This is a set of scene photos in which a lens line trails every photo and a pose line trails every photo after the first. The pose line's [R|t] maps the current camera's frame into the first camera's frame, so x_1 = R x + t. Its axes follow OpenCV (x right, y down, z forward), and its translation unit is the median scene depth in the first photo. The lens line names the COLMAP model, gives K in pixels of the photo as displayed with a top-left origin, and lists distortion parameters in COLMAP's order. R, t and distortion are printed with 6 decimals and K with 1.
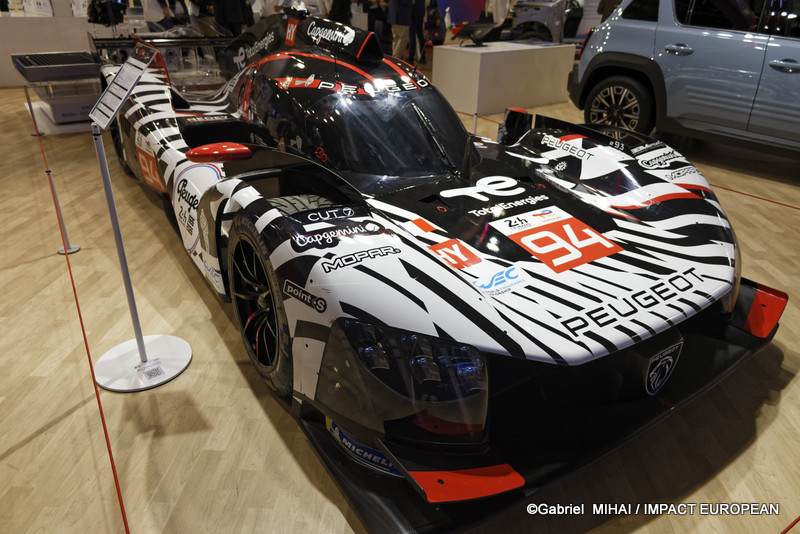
lens RADIAL K [[535.5, 0, 400.0], [0, 535.5, 267.0], [0, 0, 1]] dist [-0.008197, -0.001095]
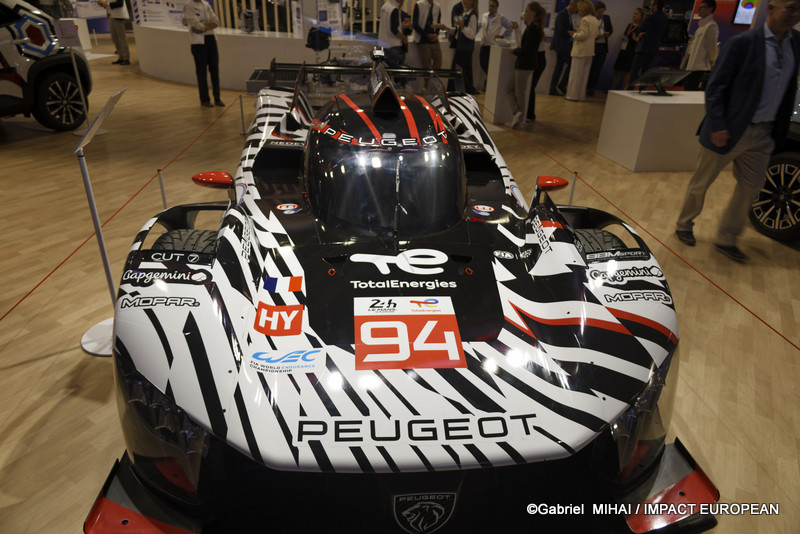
lens RADIAL K [[511.7, 0, 400.0], [0, 511.7, 267.0], [0, 0, 1]] dist [-0.017616, -0.002056]
pose [[0.881174, 0.232489, -0.411682, 0.641379], [-0.238395, 0.970434, 0.037767, -0.201395], [0.408291, 0.064863, 0.910545, 0.182470]]
